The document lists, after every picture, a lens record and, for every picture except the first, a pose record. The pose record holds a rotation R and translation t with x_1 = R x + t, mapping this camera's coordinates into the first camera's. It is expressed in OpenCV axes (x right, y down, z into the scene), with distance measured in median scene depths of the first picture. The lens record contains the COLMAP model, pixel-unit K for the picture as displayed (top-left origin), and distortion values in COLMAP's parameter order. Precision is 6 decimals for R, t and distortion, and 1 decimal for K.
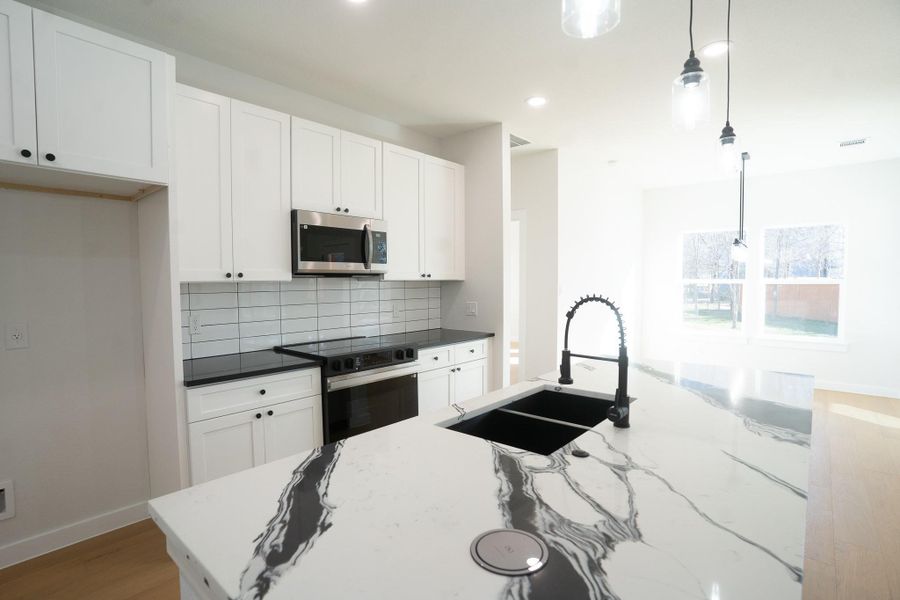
lens RADIAL K [[445.2, 0, 450.0], [0, 445.2, 300.0], [0, 0, 1]] dist [-0.018712, 0.000375]
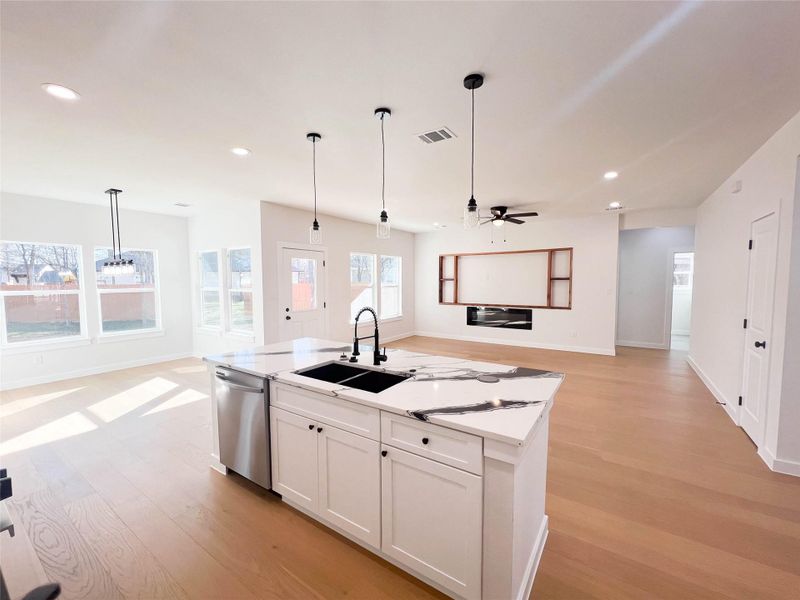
lens RADIAL K [[331.8, 0, 400.0], [0, 331.8, 300.0], [0, 0, 1]] dist [-0.001035, -0.000121]
pose [[-0.118877, -0.061434, 0.991007, -0.625966], [0.052889, 0.996275, 0.068105, -0.073325], [-0.991499, 0.060509, -0.115185, 0.522538]]
